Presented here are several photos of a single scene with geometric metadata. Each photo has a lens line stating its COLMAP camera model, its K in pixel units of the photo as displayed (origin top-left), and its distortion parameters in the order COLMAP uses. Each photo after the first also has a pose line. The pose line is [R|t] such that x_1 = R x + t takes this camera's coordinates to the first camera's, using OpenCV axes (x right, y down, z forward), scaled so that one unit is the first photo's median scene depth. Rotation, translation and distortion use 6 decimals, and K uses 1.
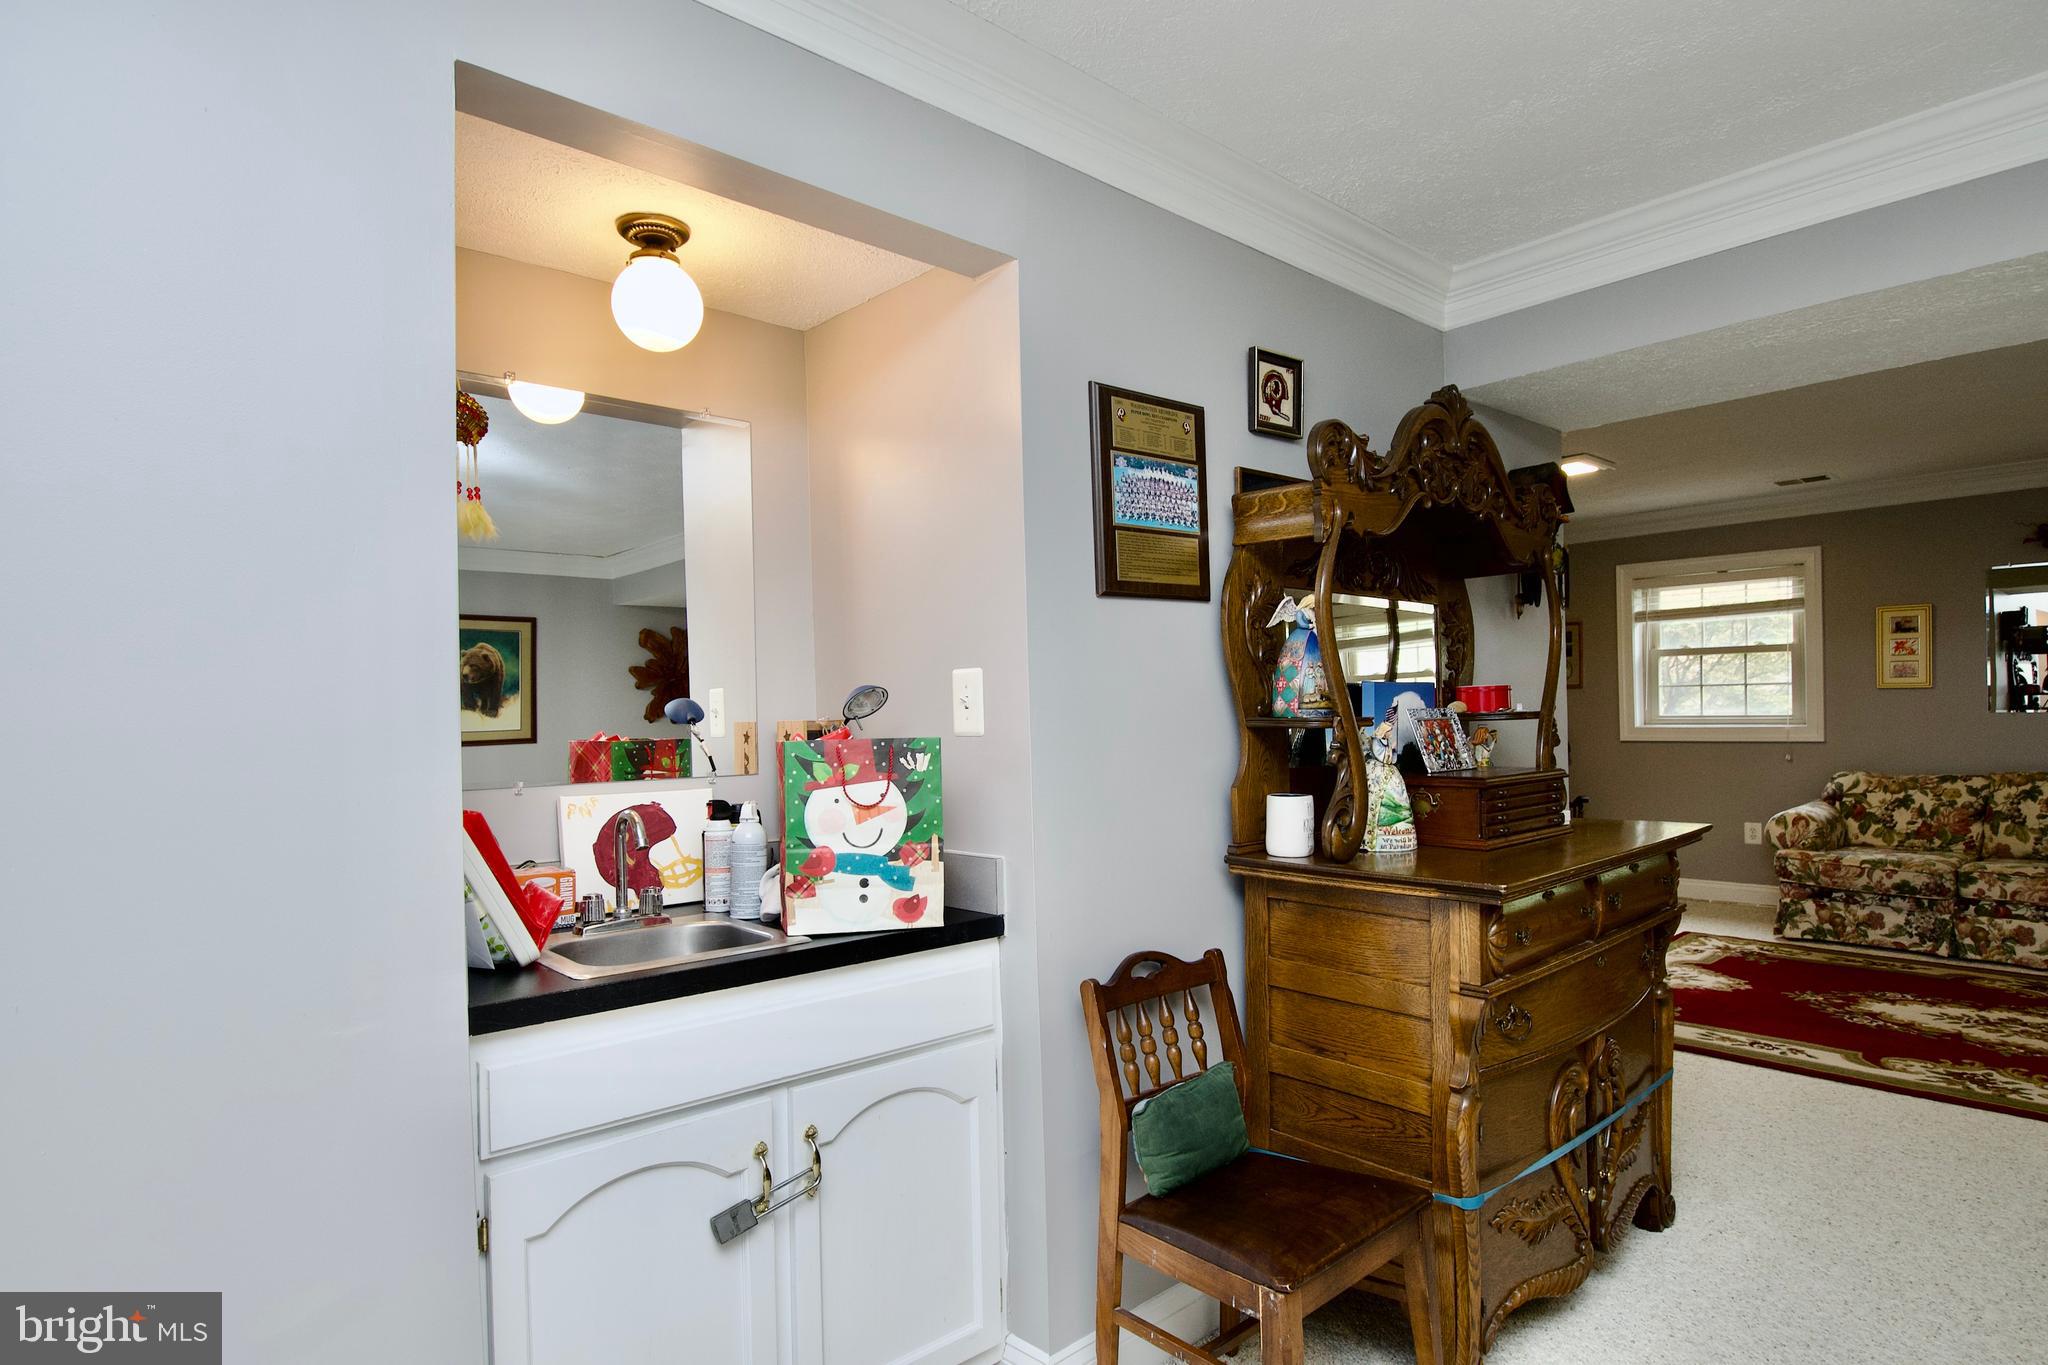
lens RADIAL K [[1101.7, 0, 1032.8], [0, 1101.7, 710.8], [0, 0, 1]] dist [0.003564, -0.010661]
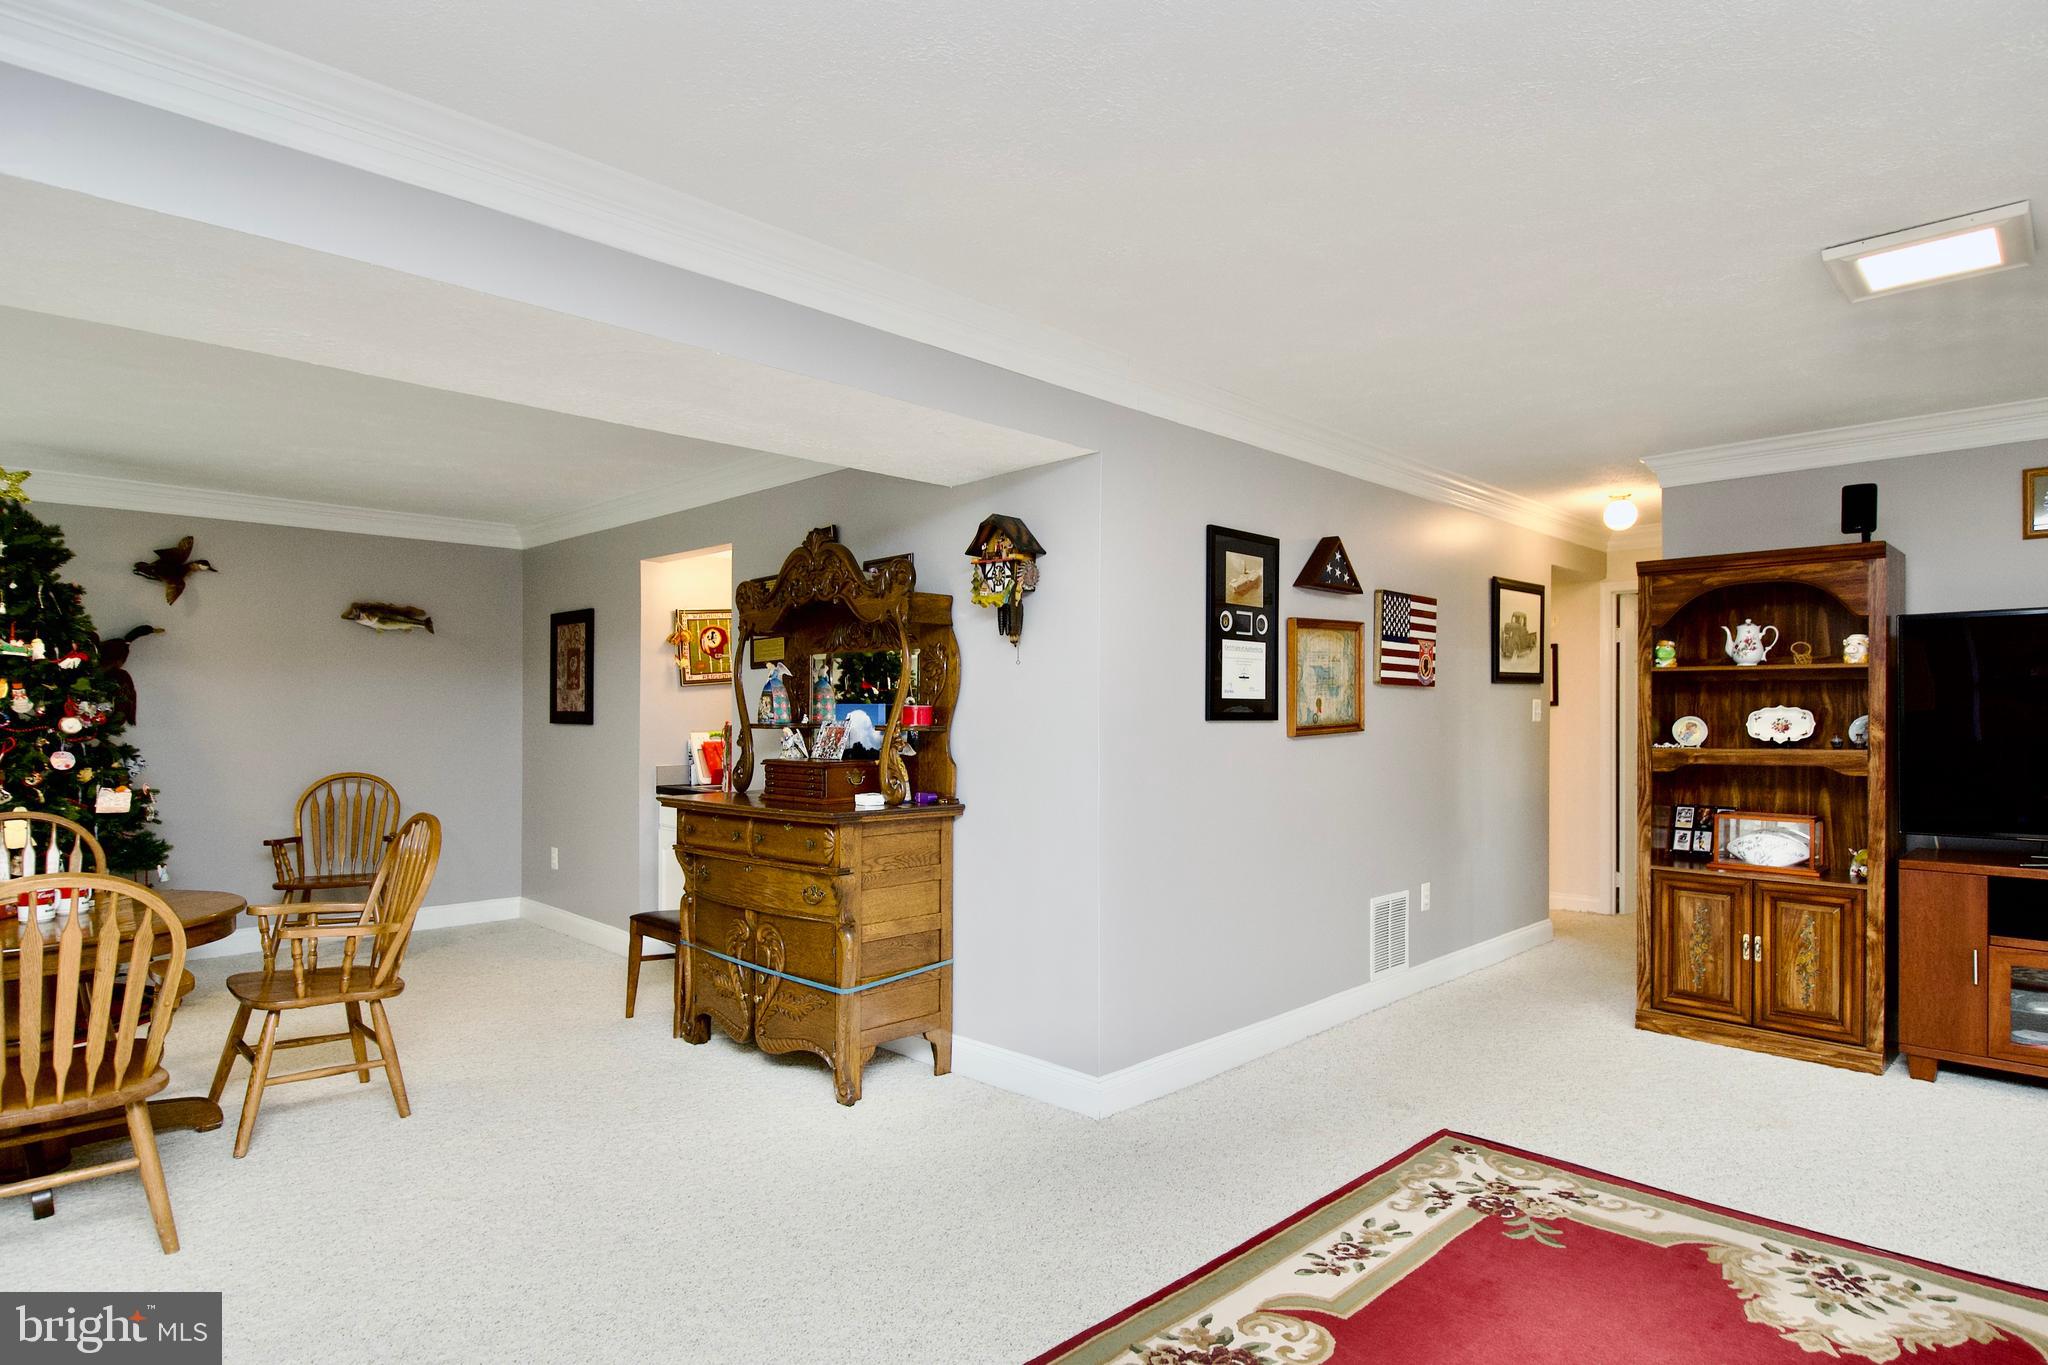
lens RADIAL K [[1101.7, 0, 1044.5], [0, 1101.7, 713.4], [0, 0, 1]] dist [0.003564, -0.010661]
pose [[0.066240, 0.024675, -0.997499, 1.007839], [0.000631, 0.999693, 0.024771, -0.027500], [0.997804, -0.002271, 0.066204, 0.598584]]
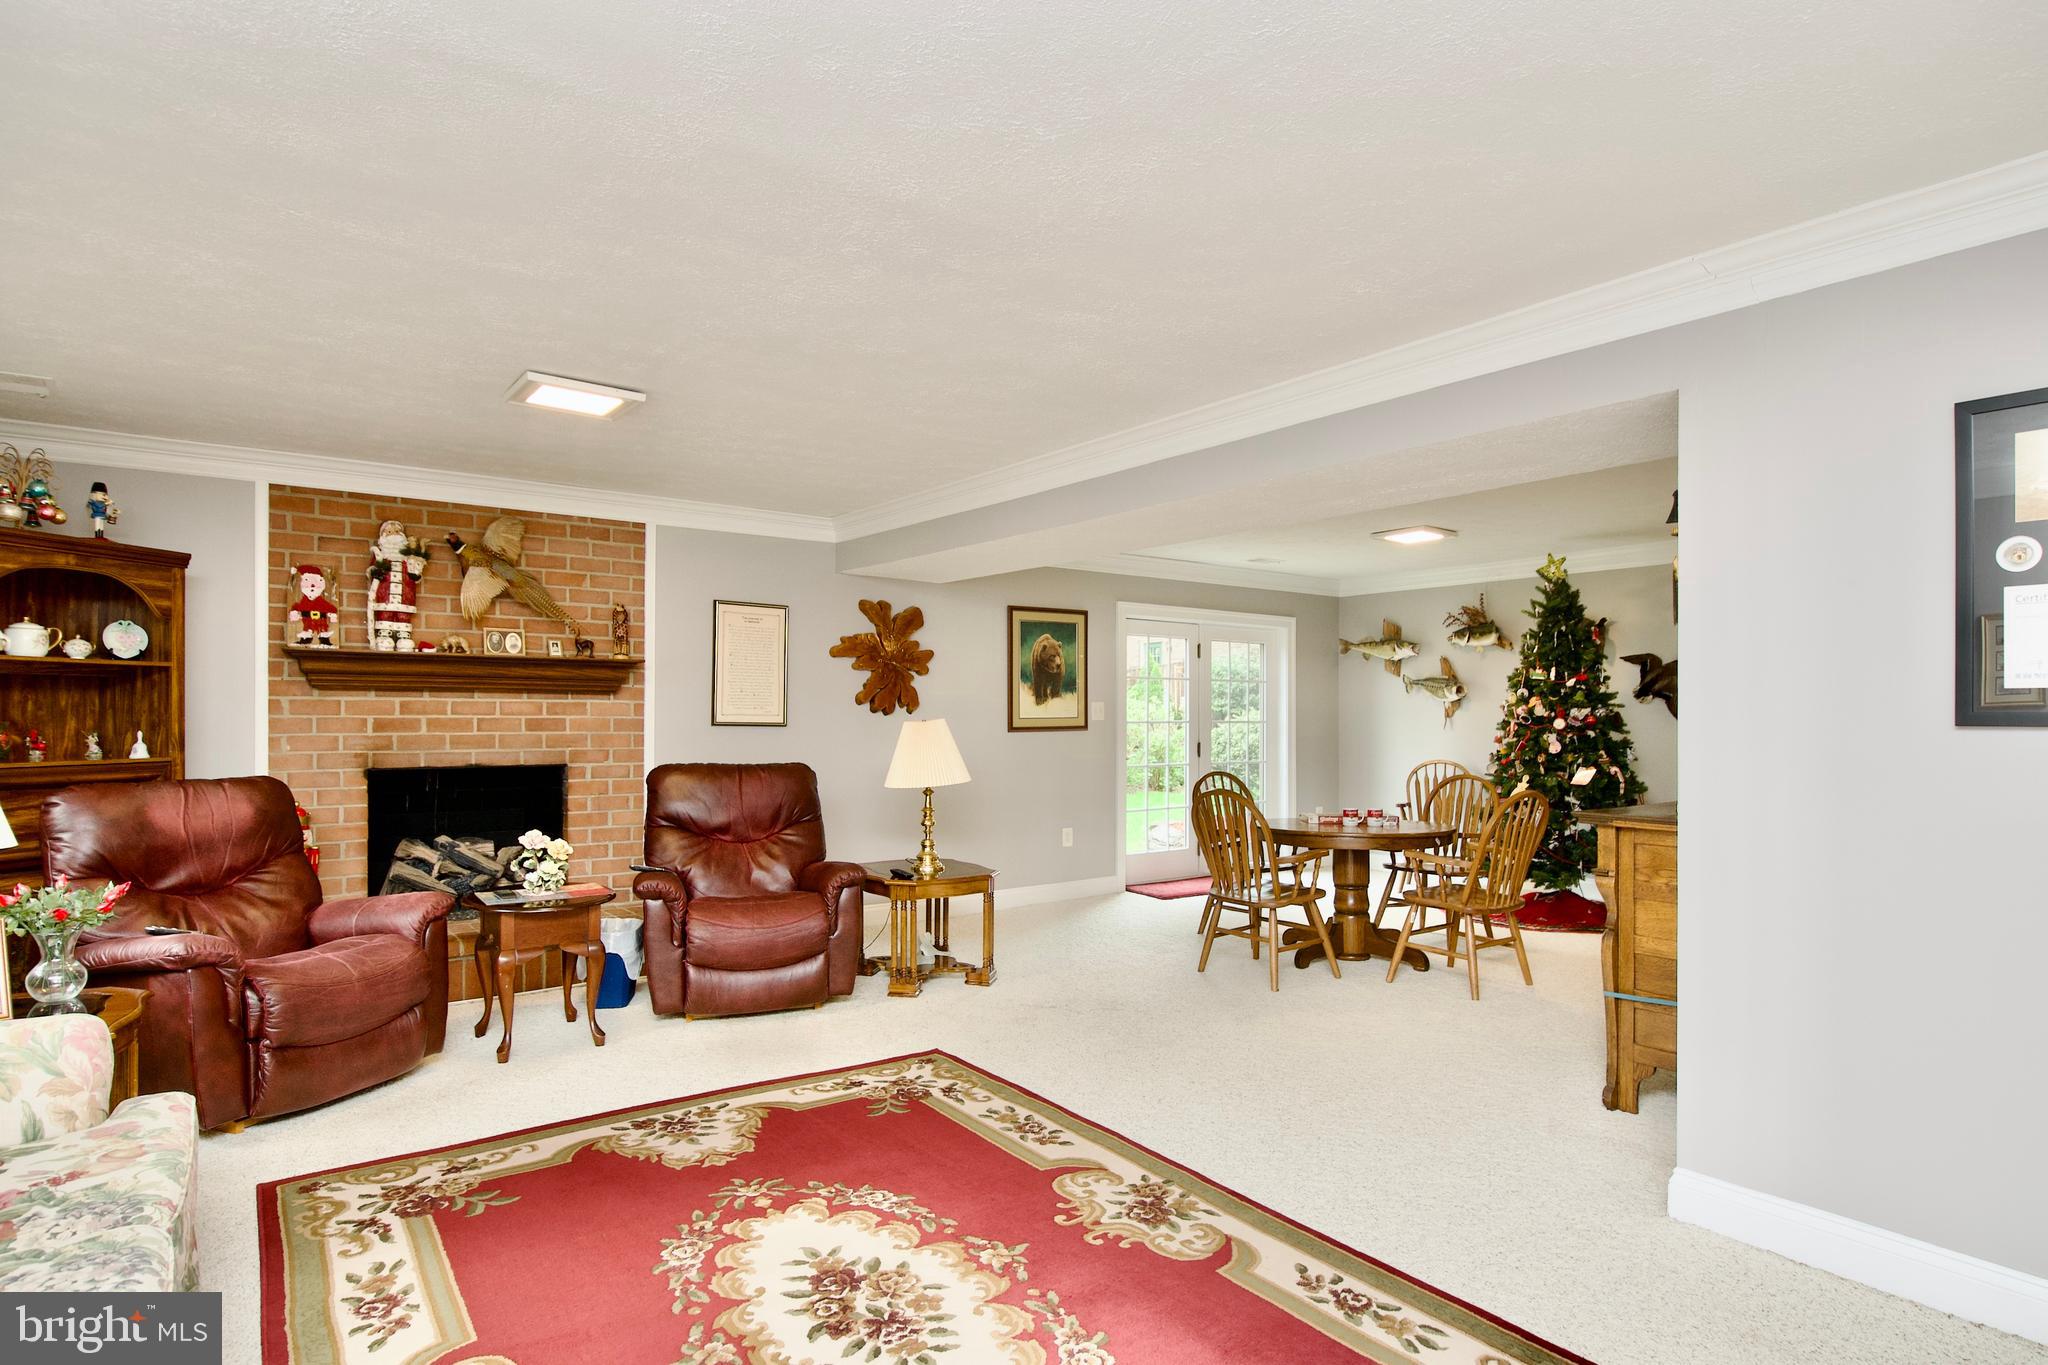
lens RADIAL K [[1101.7, 0, 1041.4], [0, 1101.7, 713.2], [0, 0, 1]] dist [0.003564, -0.010661]
pose [[-0.996946, 0.021331, 0.075124, 0.603126], [0.020901, 0.999760, -0.006505, -0.014282], [-0.075245, -0.004915, -0.997153, 1.252543]]
